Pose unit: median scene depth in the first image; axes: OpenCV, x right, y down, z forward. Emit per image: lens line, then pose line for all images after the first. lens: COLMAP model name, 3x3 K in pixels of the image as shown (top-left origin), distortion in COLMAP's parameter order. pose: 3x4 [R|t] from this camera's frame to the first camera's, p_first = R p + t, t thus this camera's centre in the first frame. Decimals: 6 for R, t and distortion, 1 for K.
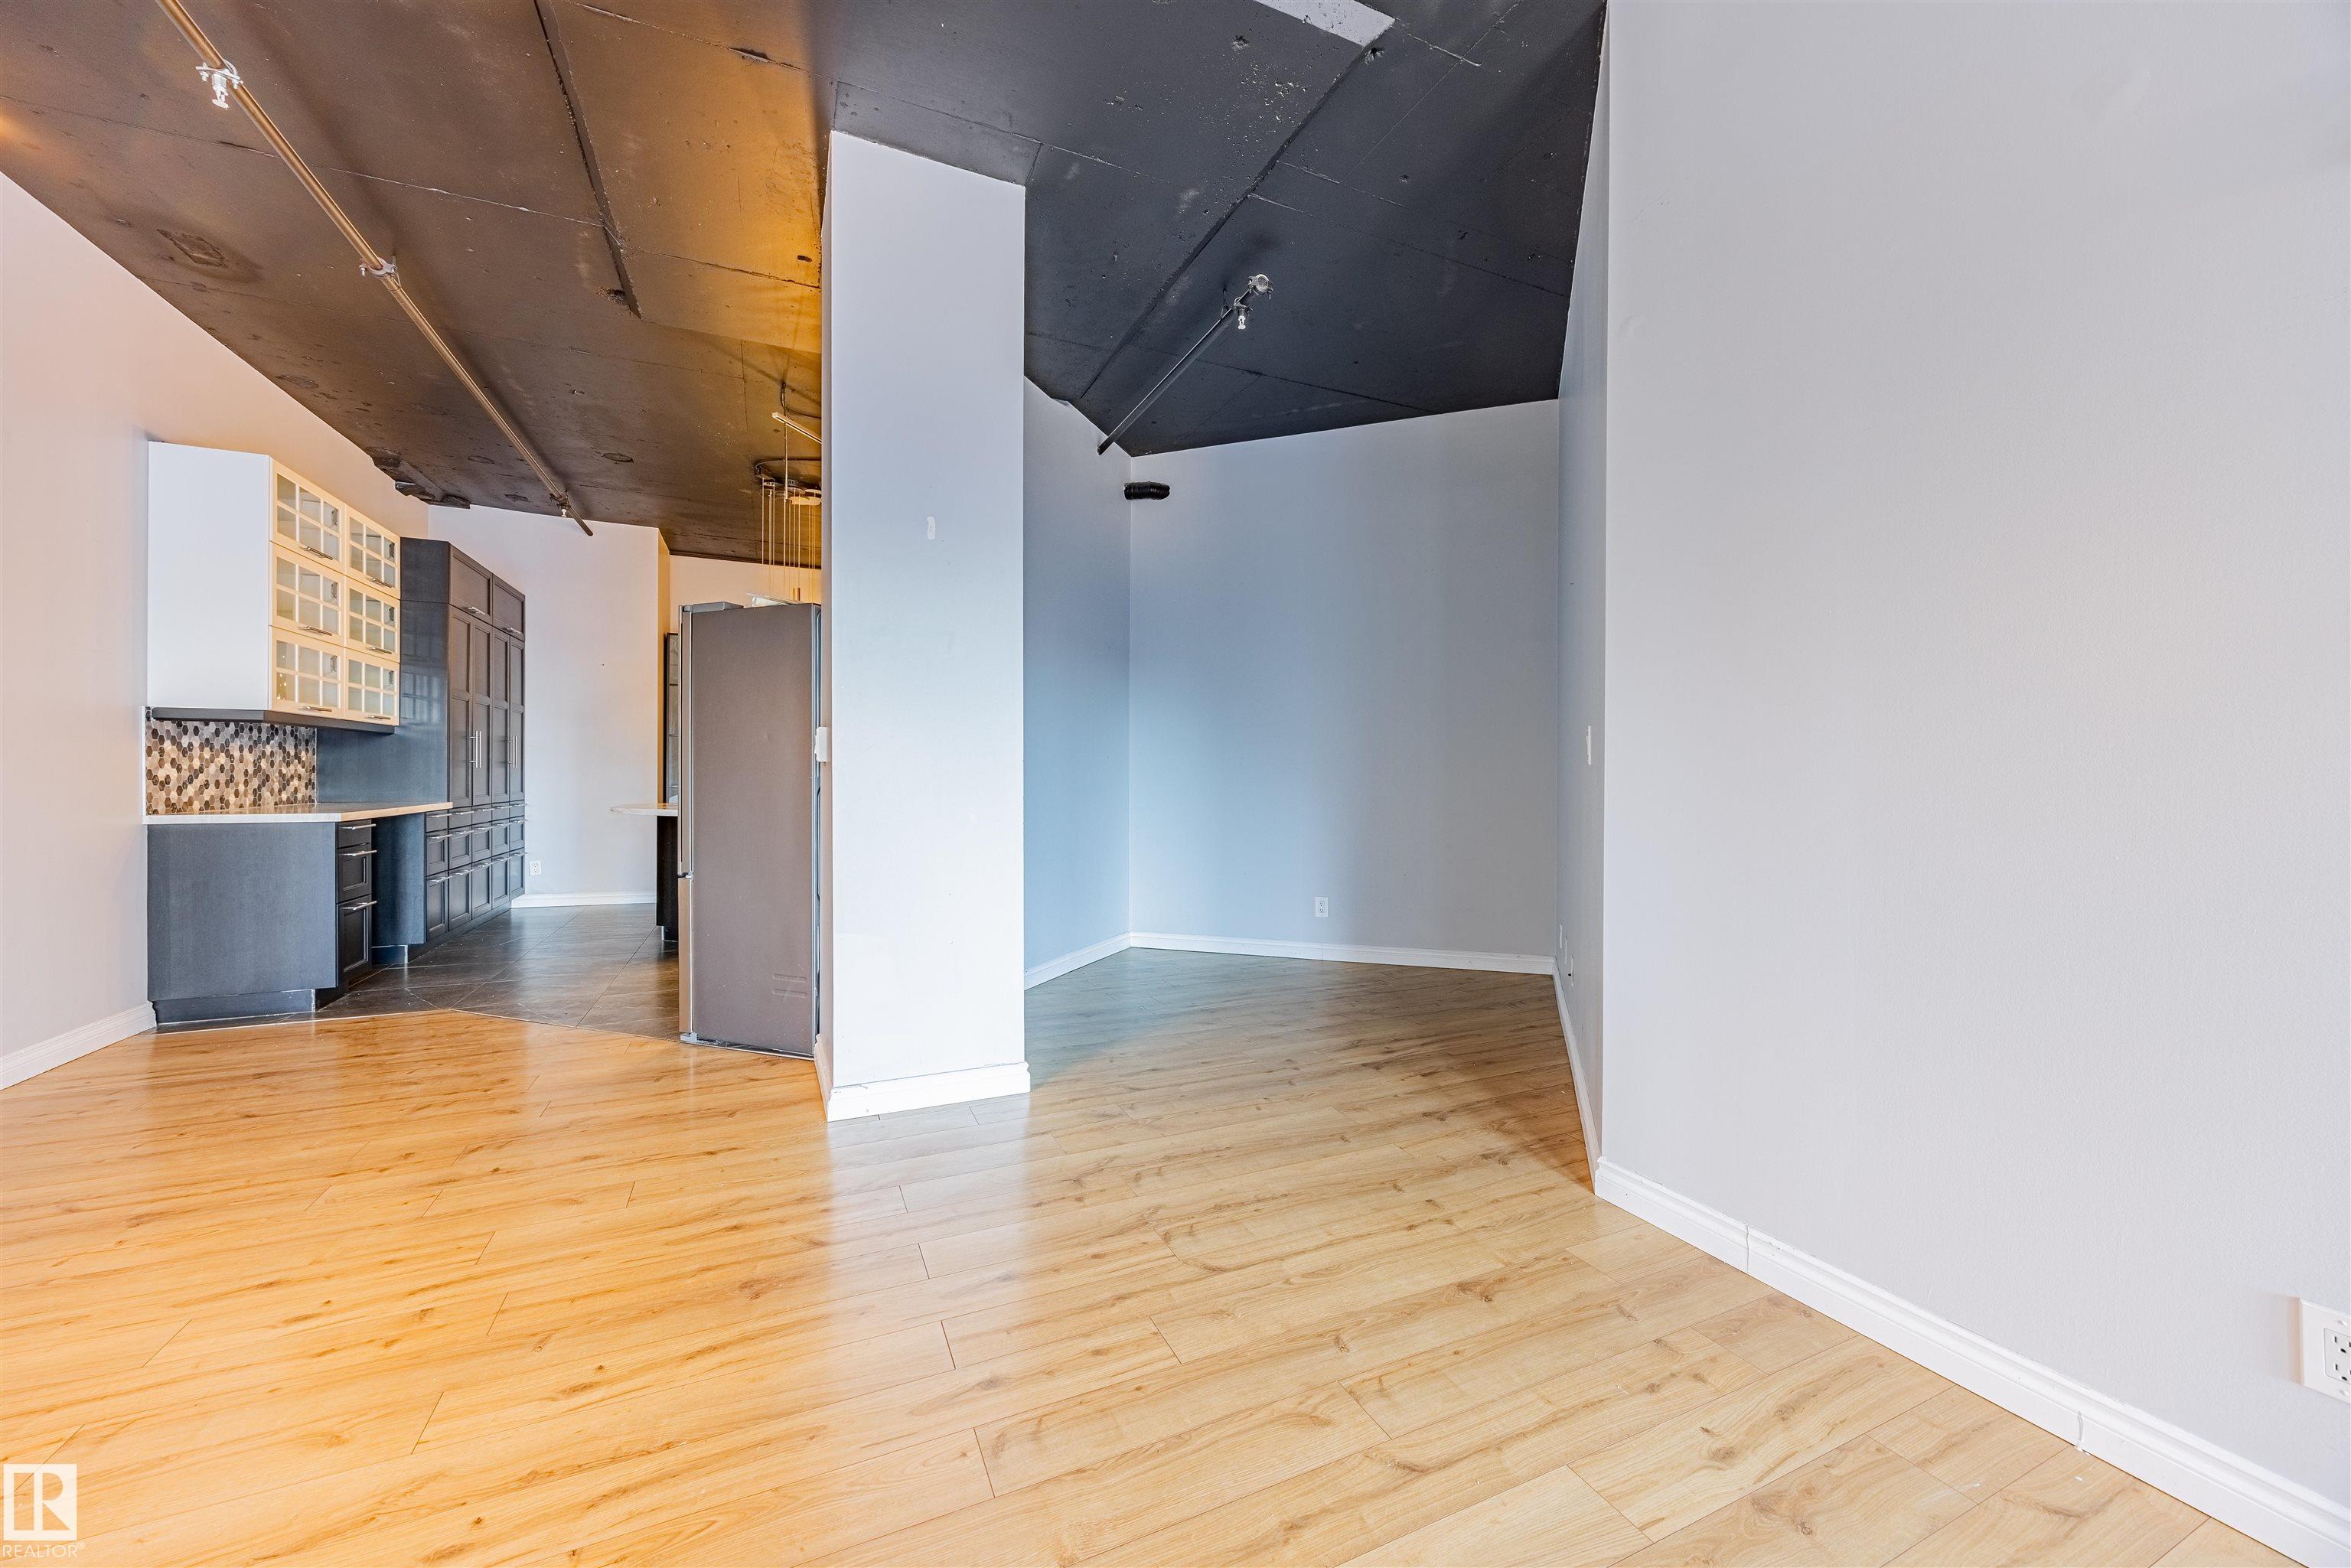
lens RADIAL K [[884.4, 0, 1175.5], [0, 884.4, 774.4], [0, 0, 1]] dist [-0.000587, -0.000305]
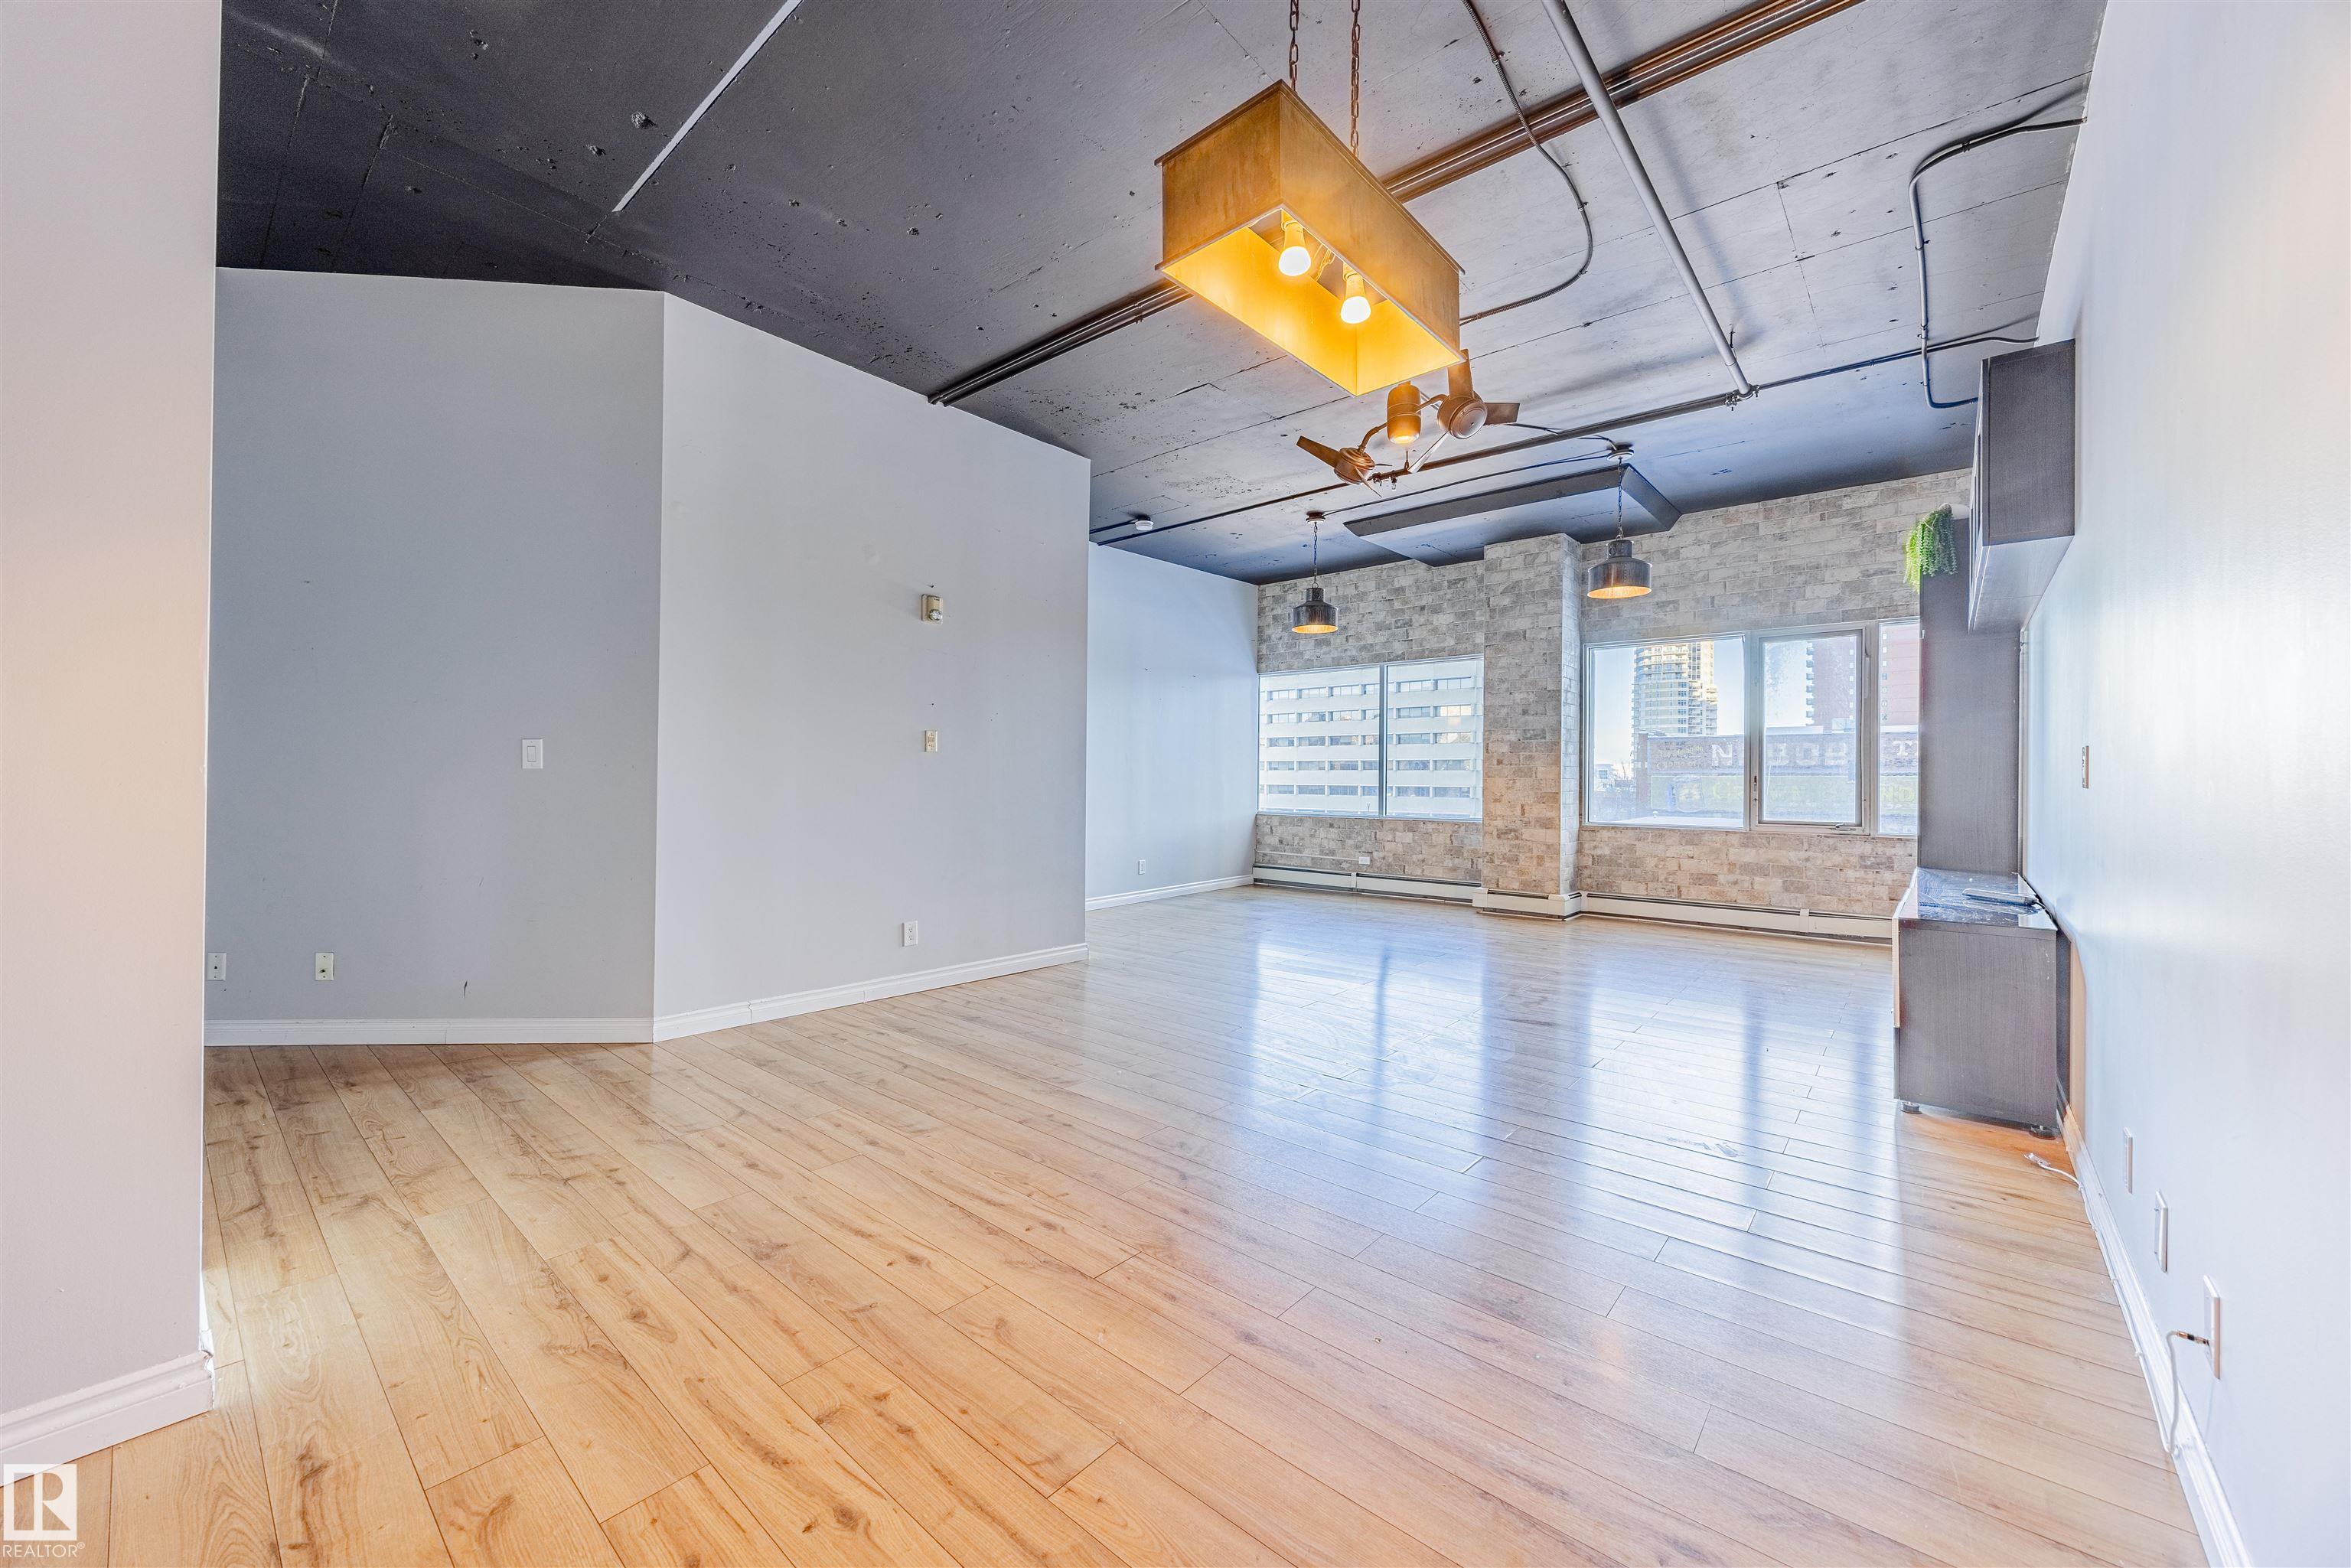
lens RADIAL K [[884.4, 0, 1175.5], [0, 884.4, 774.4], [0, 0, 1]] dist [-0.000587, -0.000305]
pose [[-0.416631, -0.000816, 0.909076, -1.515416], [-0.010840, 0.999933, -0.004071, -0.012837], [-0.909011, -0.011550, -0.416611, 0.903250]]
